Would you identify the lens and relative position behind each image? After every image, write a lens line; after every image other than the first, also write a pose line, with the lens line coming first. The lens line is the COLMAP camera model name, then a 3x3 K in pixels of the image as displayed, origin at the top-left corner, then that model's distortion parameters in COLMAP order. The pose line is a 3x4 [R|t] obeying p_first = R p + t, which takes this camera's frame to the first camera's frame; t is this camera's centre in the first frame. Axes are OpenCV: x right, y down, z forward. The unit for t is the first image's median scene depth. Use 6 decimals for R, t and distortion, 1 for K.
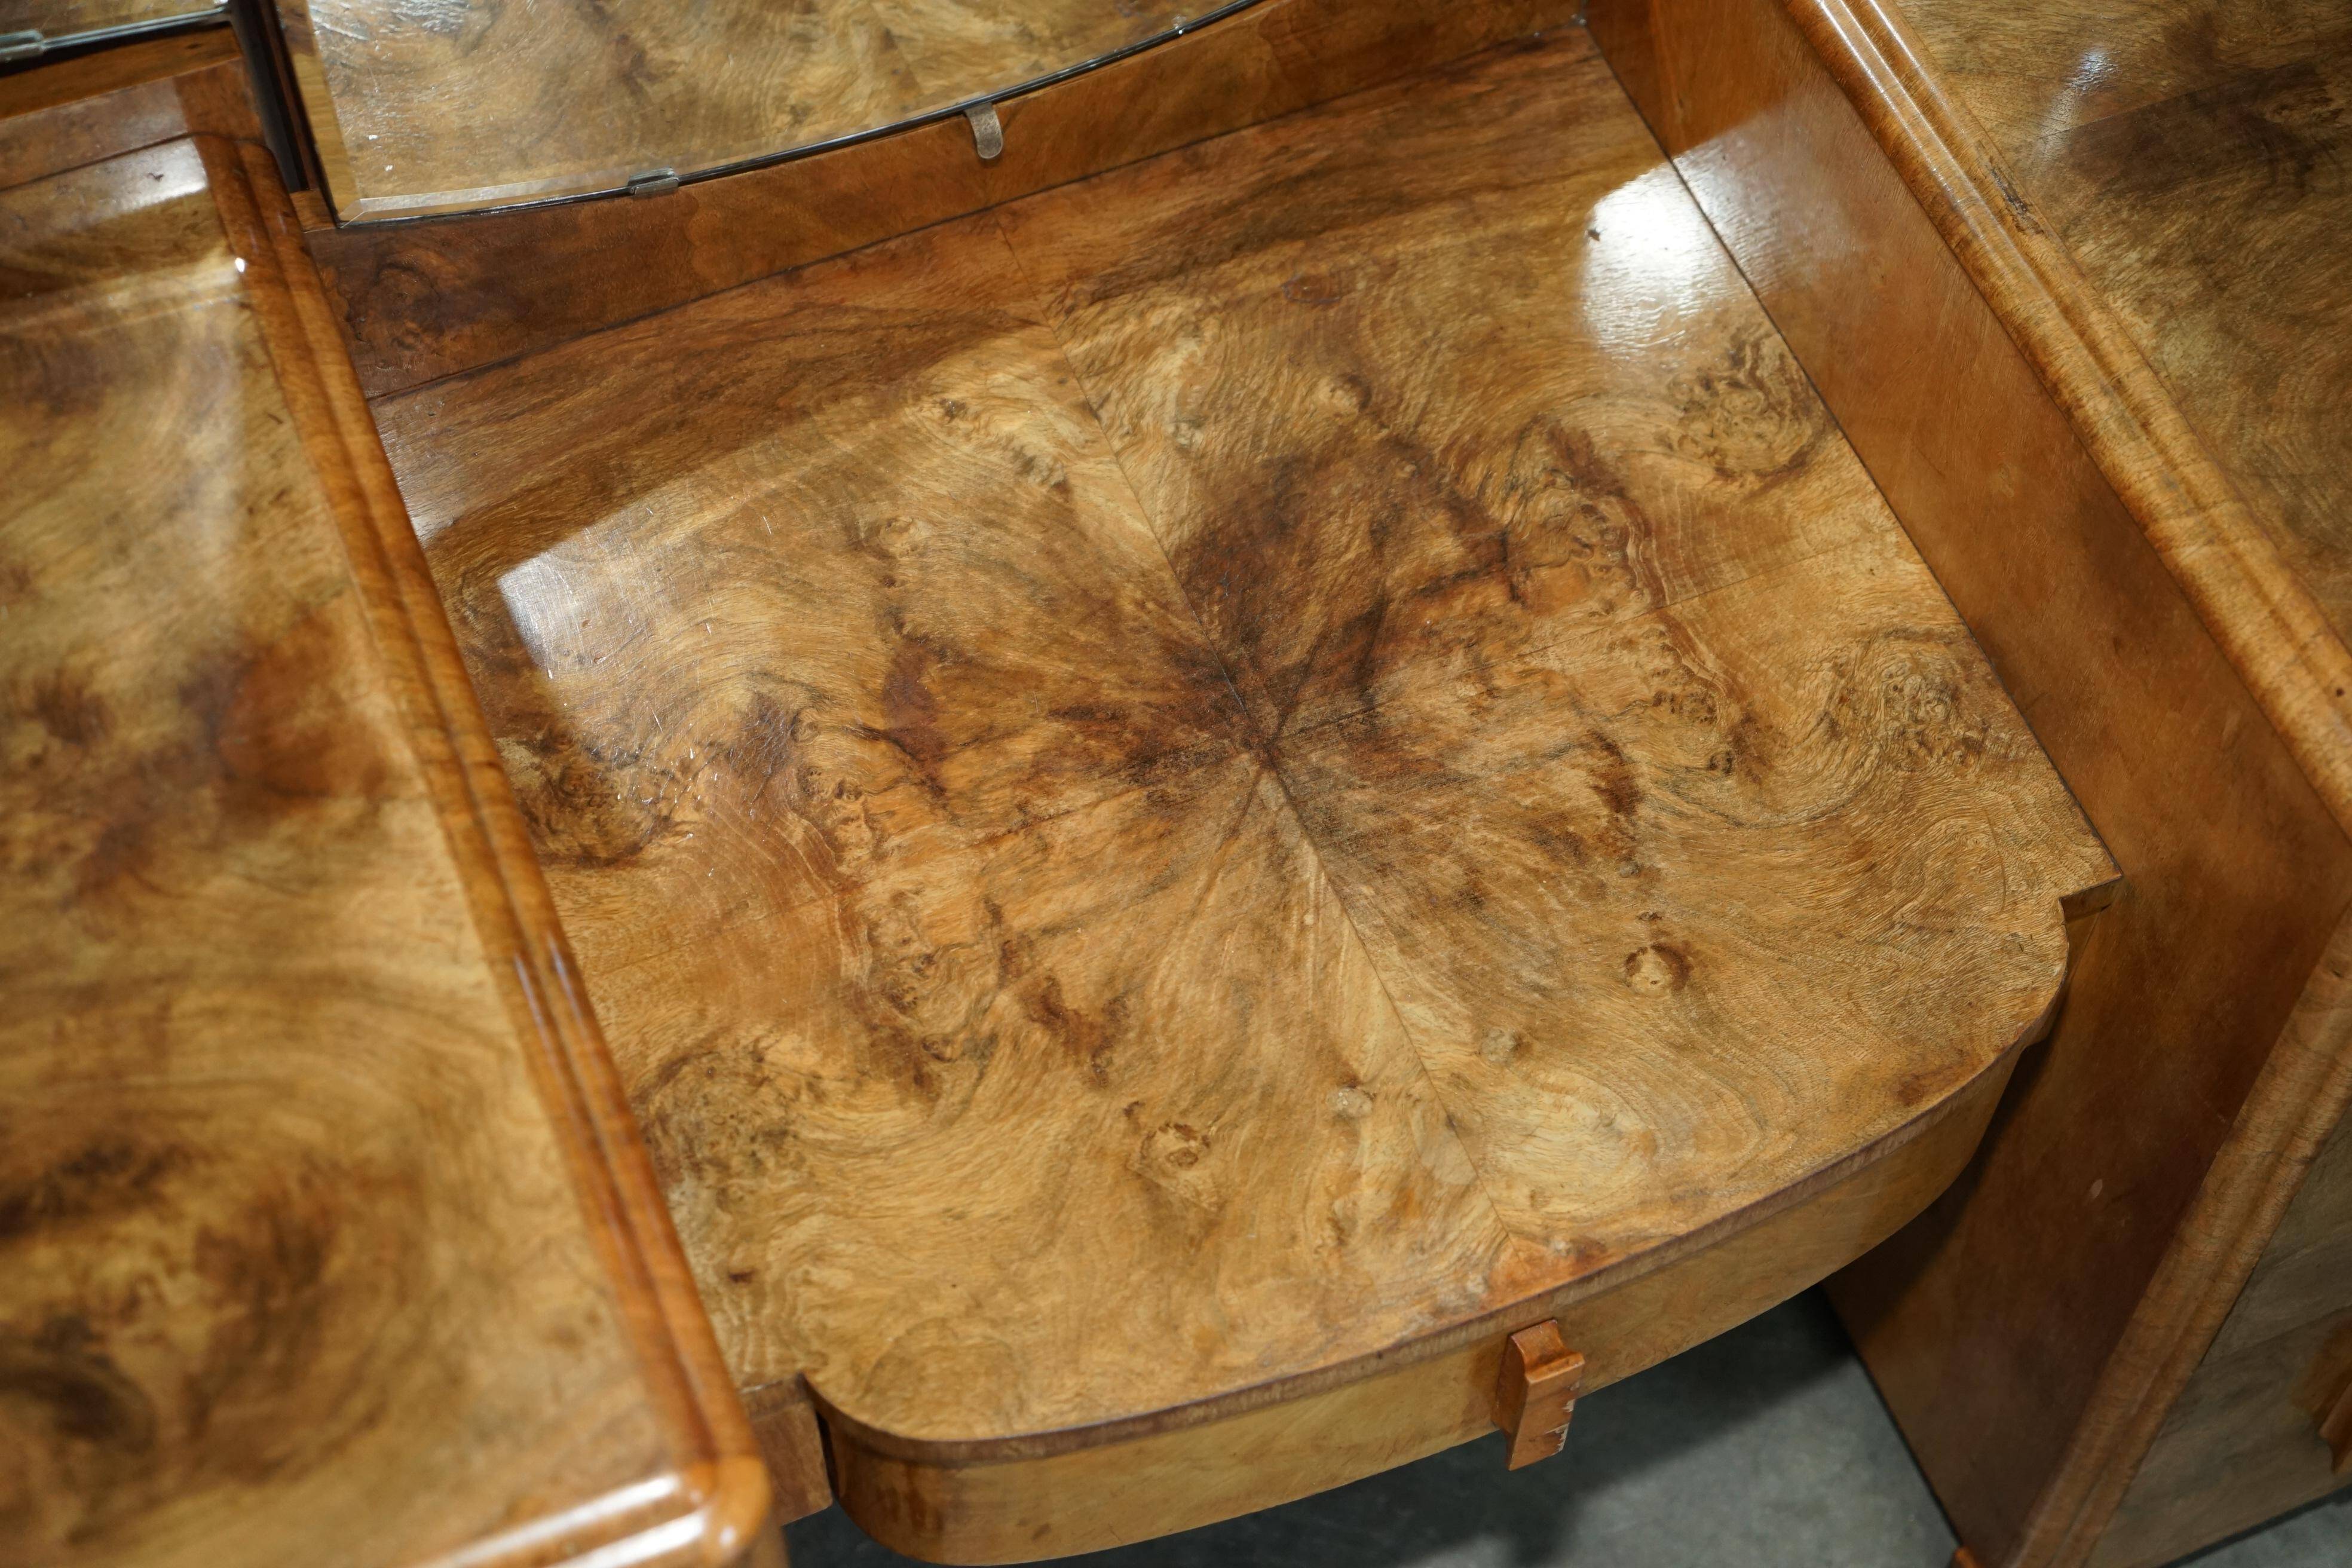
lens RADIAL K [[3610.2, 0, 1189.2], [0, 3610.2, 825.9], [0, 0, 1]] dist [-0.023466, 0.000000]
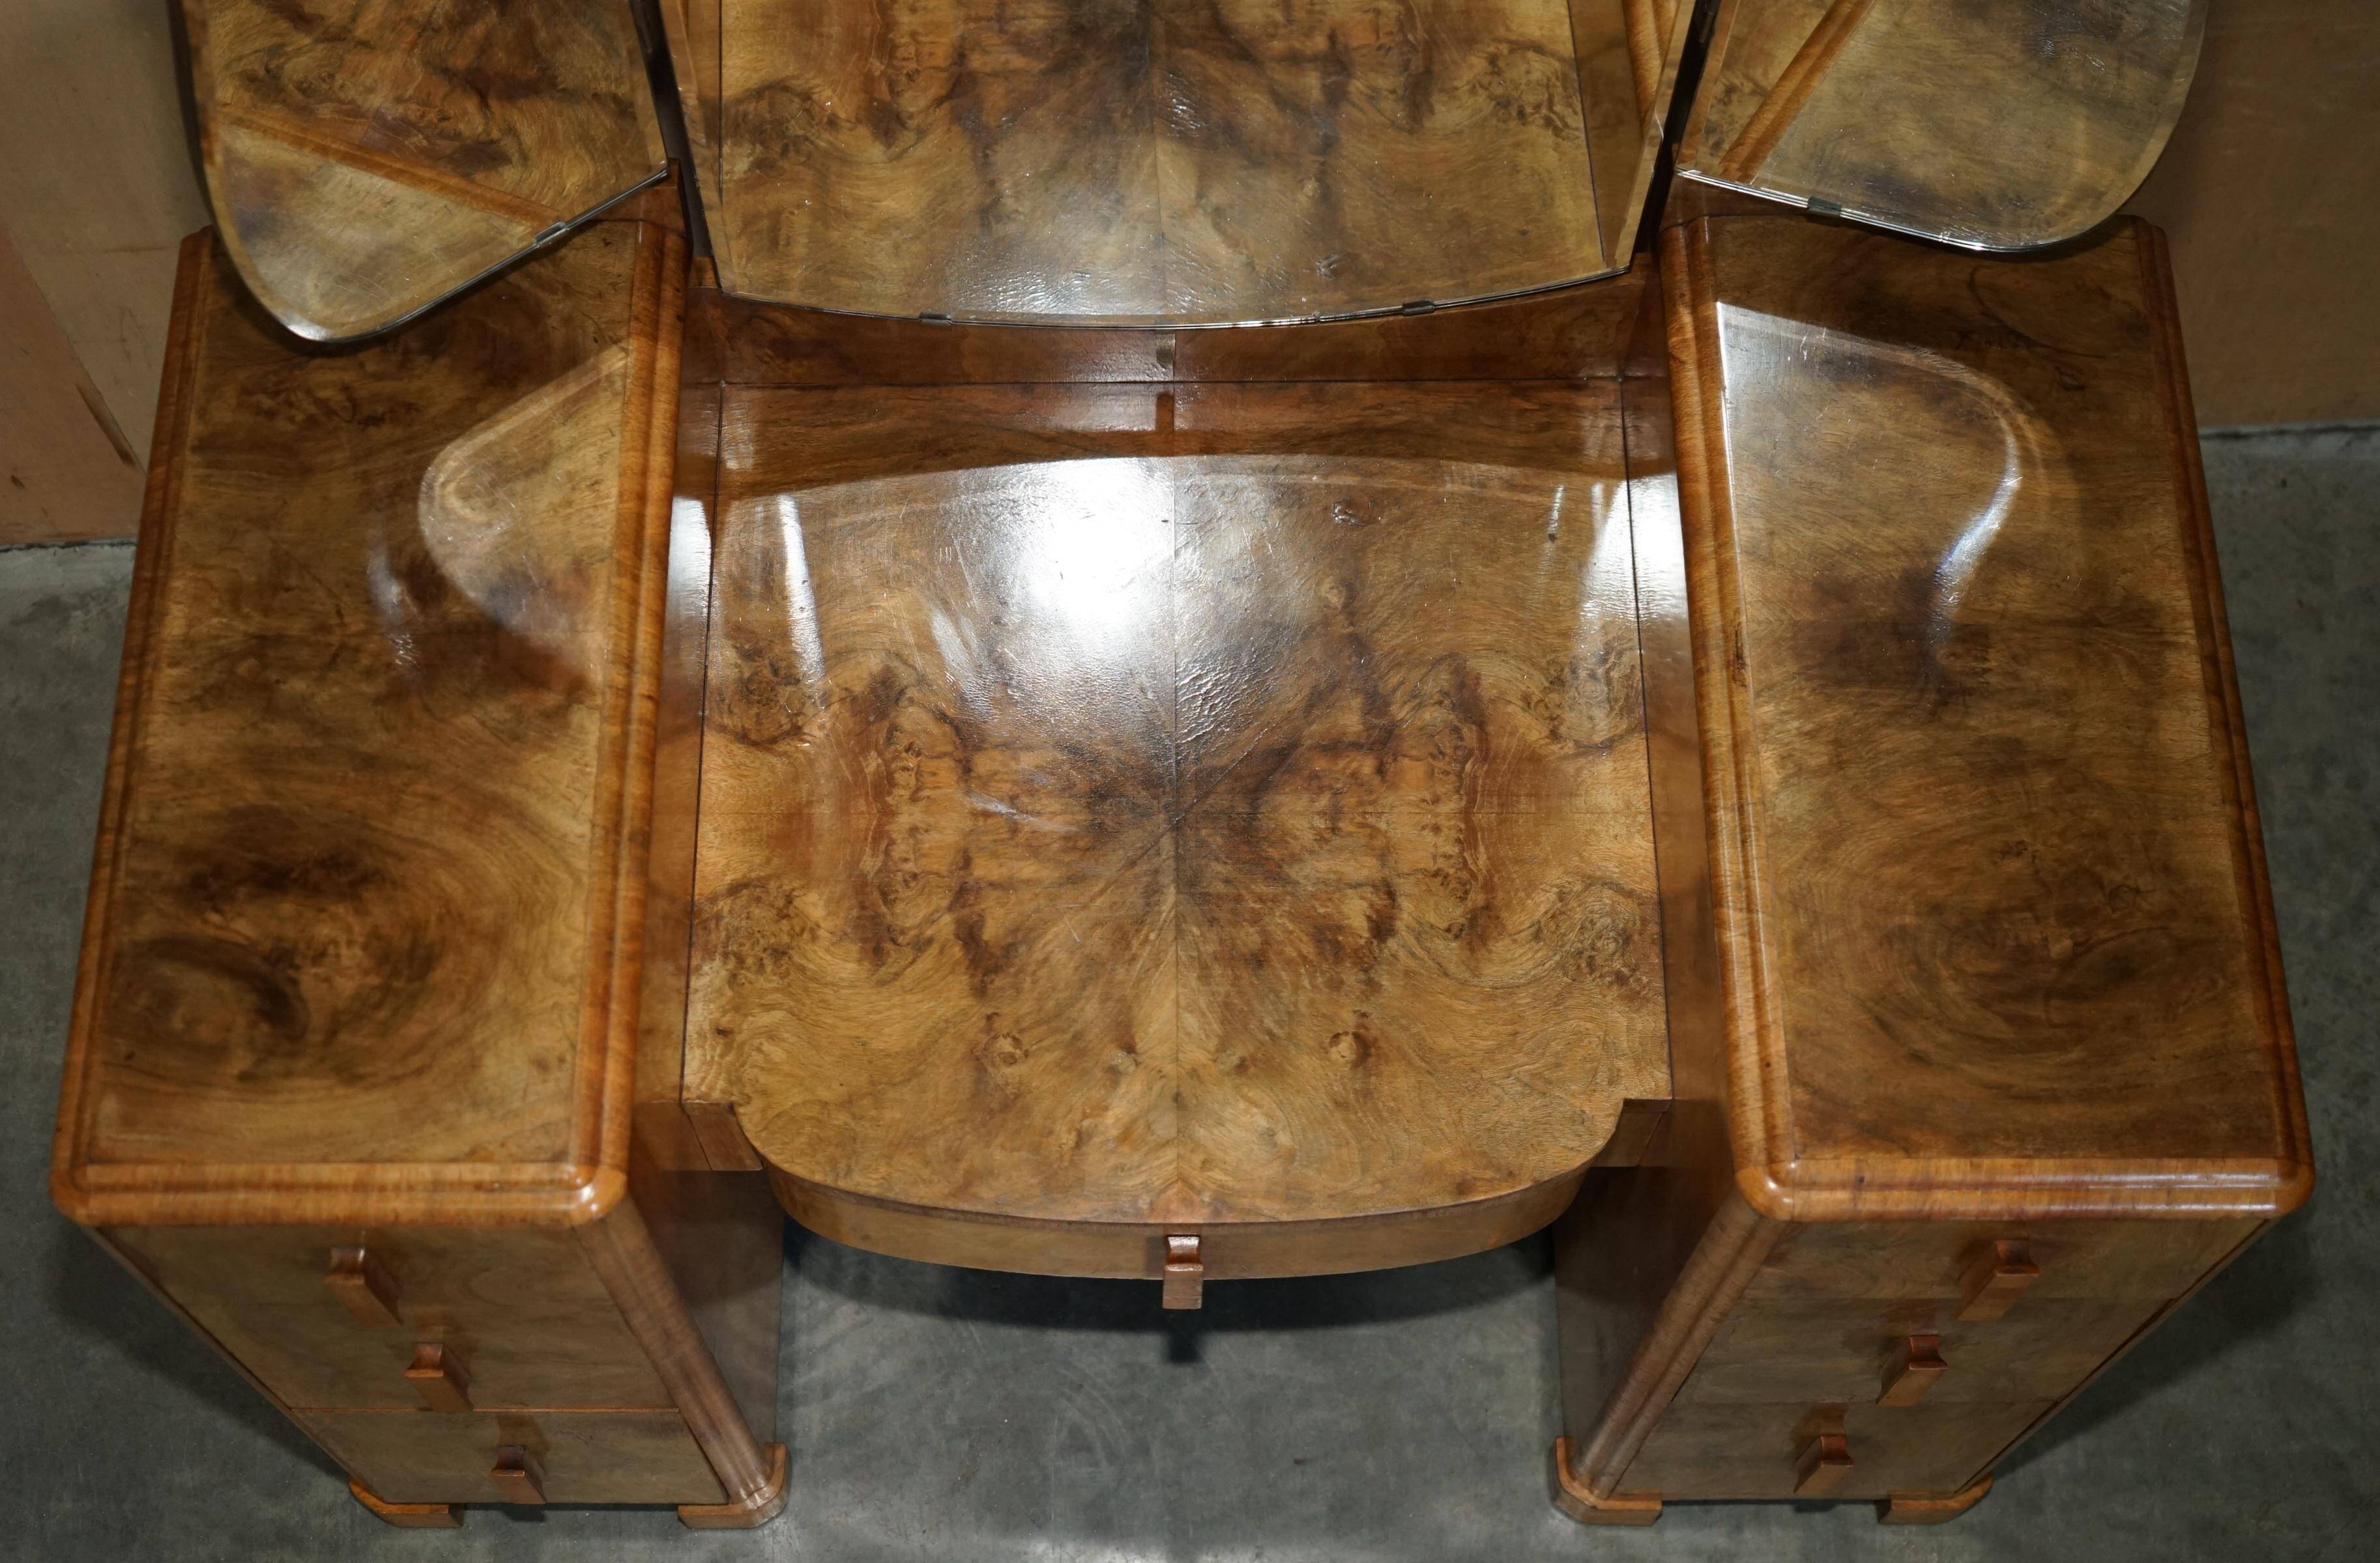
lens RADIAL K [[3023.9, 0, 1192.7], [0, 3023.9, 858.0], [0, 0, 1]] dist [-0.000976, 0.000000]
pose [[0.925725, 0.348095, -0.147860, 0.229540], [-0.322580, 0.930828, 0.171760, -0.233595], [0.197421, -0.111306, 0.973979, -0.248560]]
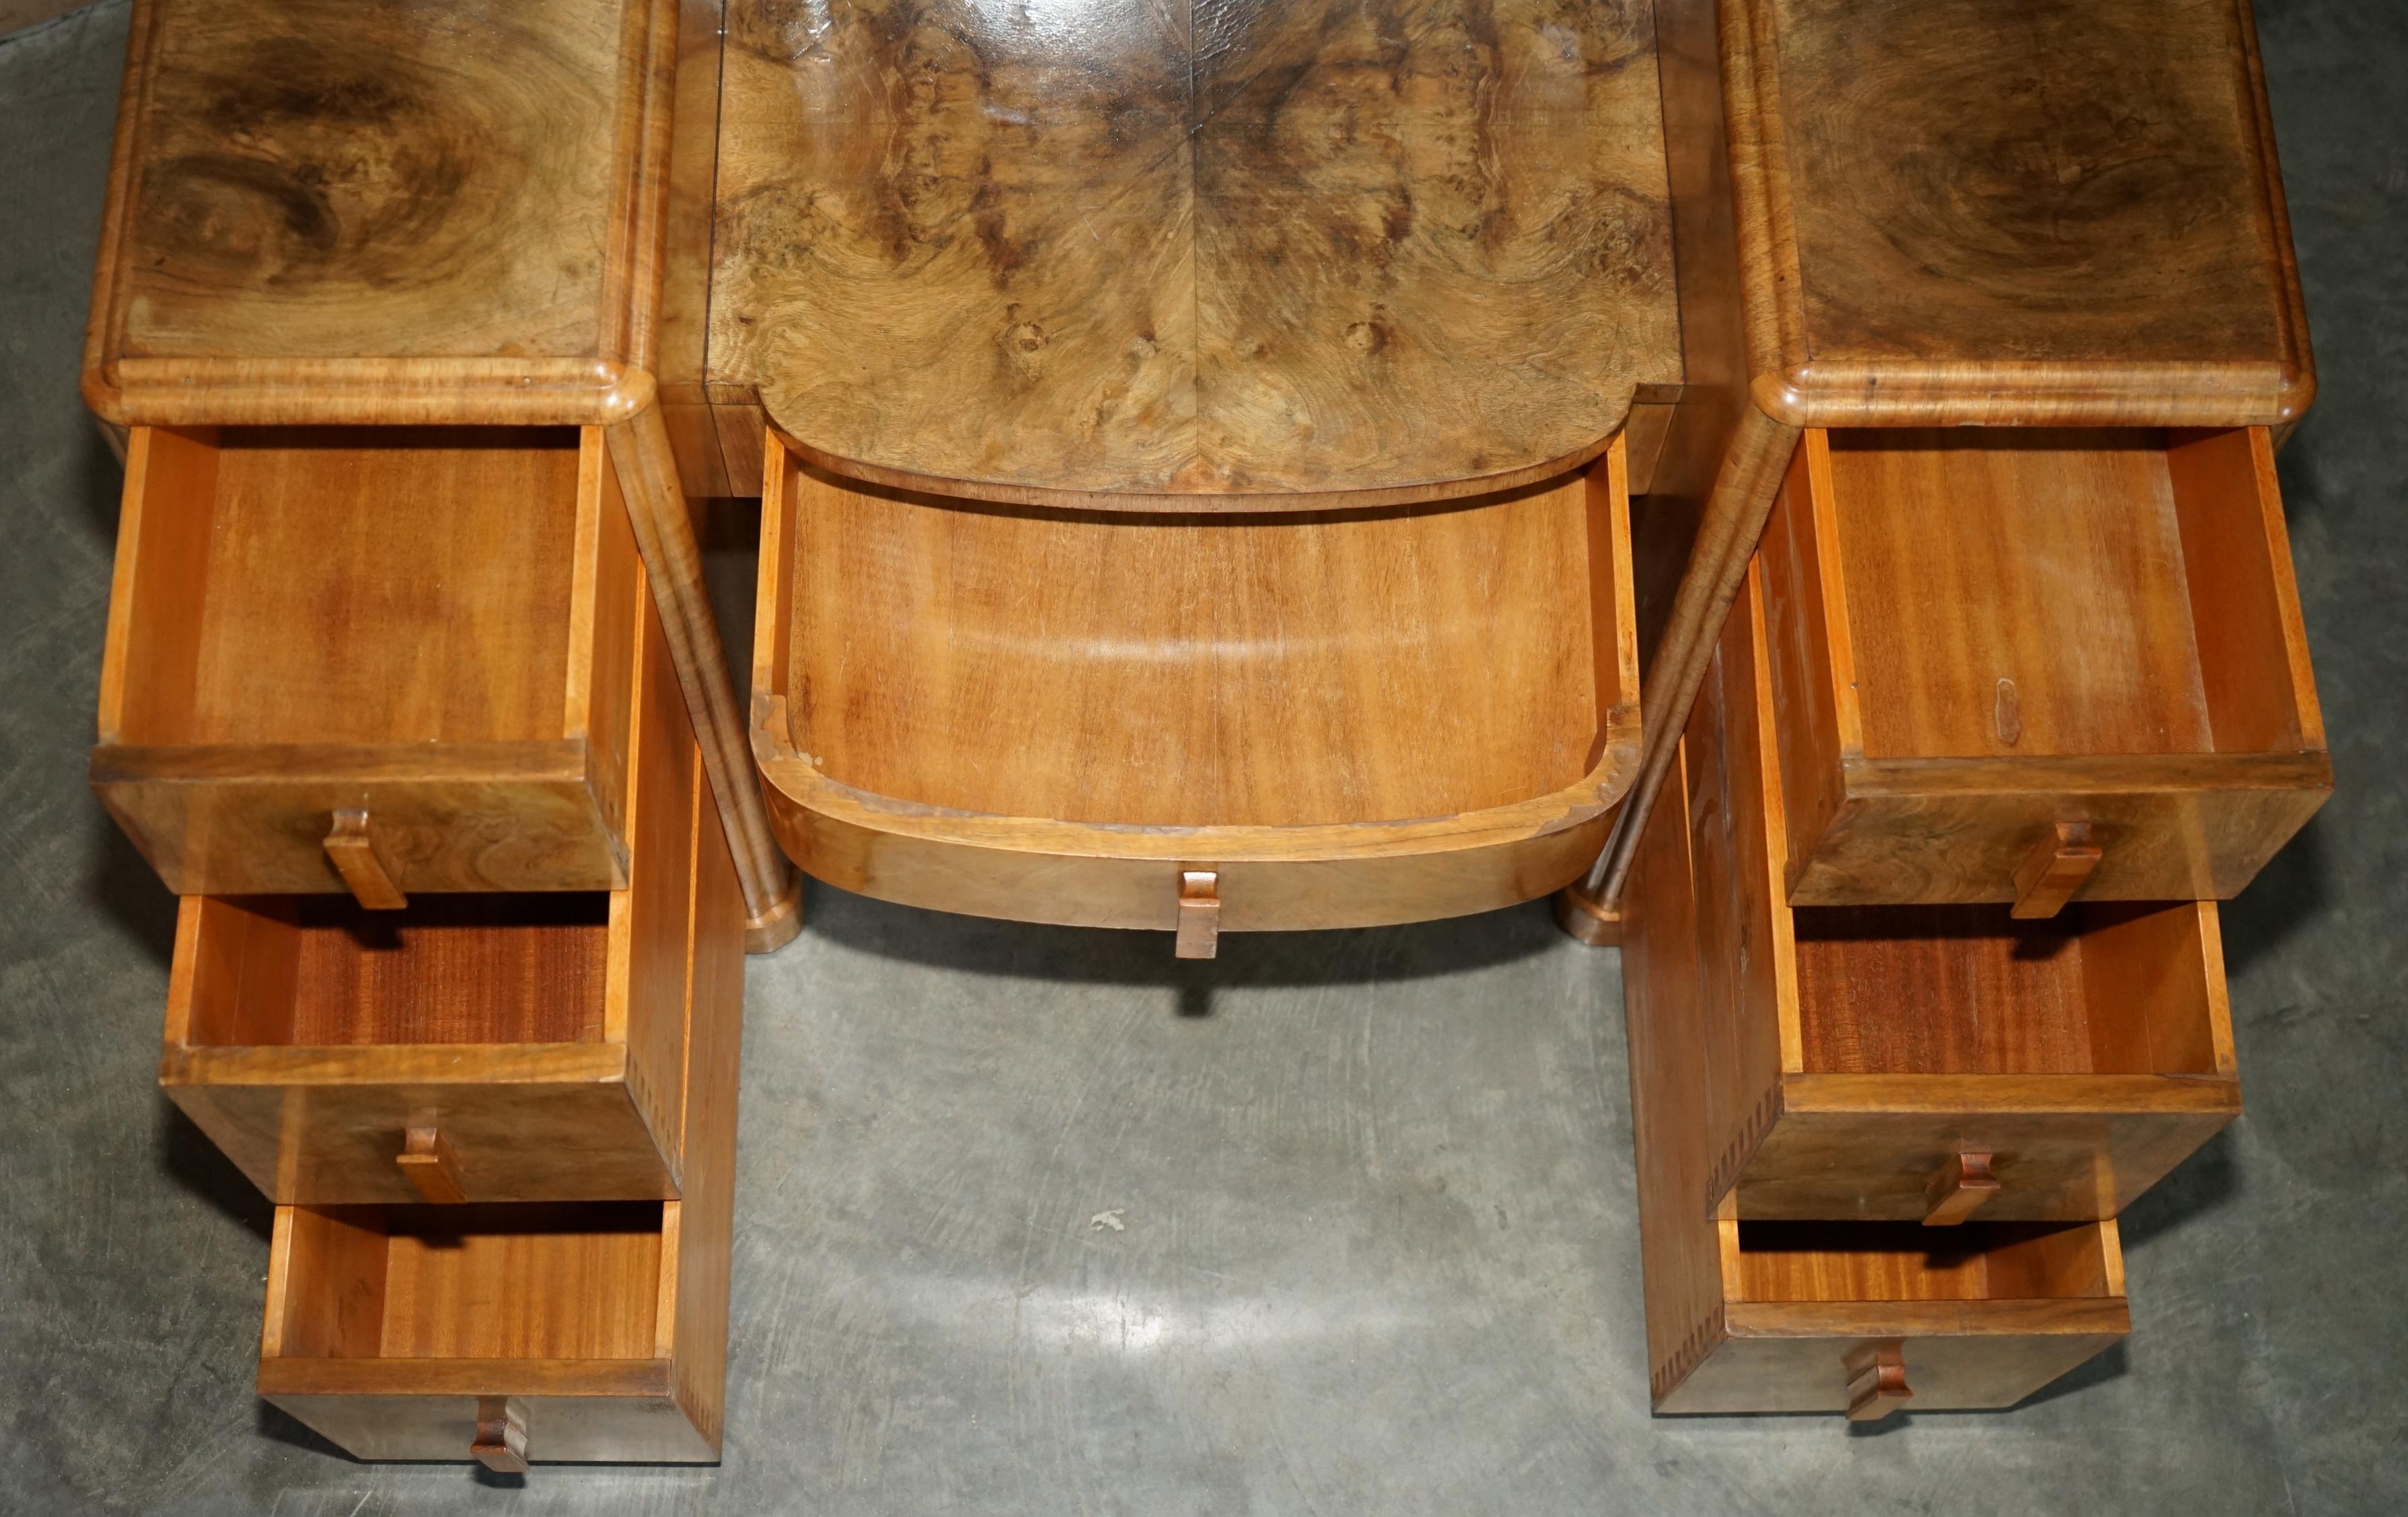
lens RADIAL K [[3017.0, 0, 1222.7], [0, 3017.0, 876.6], [0, 0, 1]] dist [0.004704, 0.000000]
pose [[0.928574, 0.348607, -0.127373, 0.318023], [-0.324030, 0.928804, 0.179801, 0.041763], [0.180984, -0.125686, 0.975422, -0.300008]]
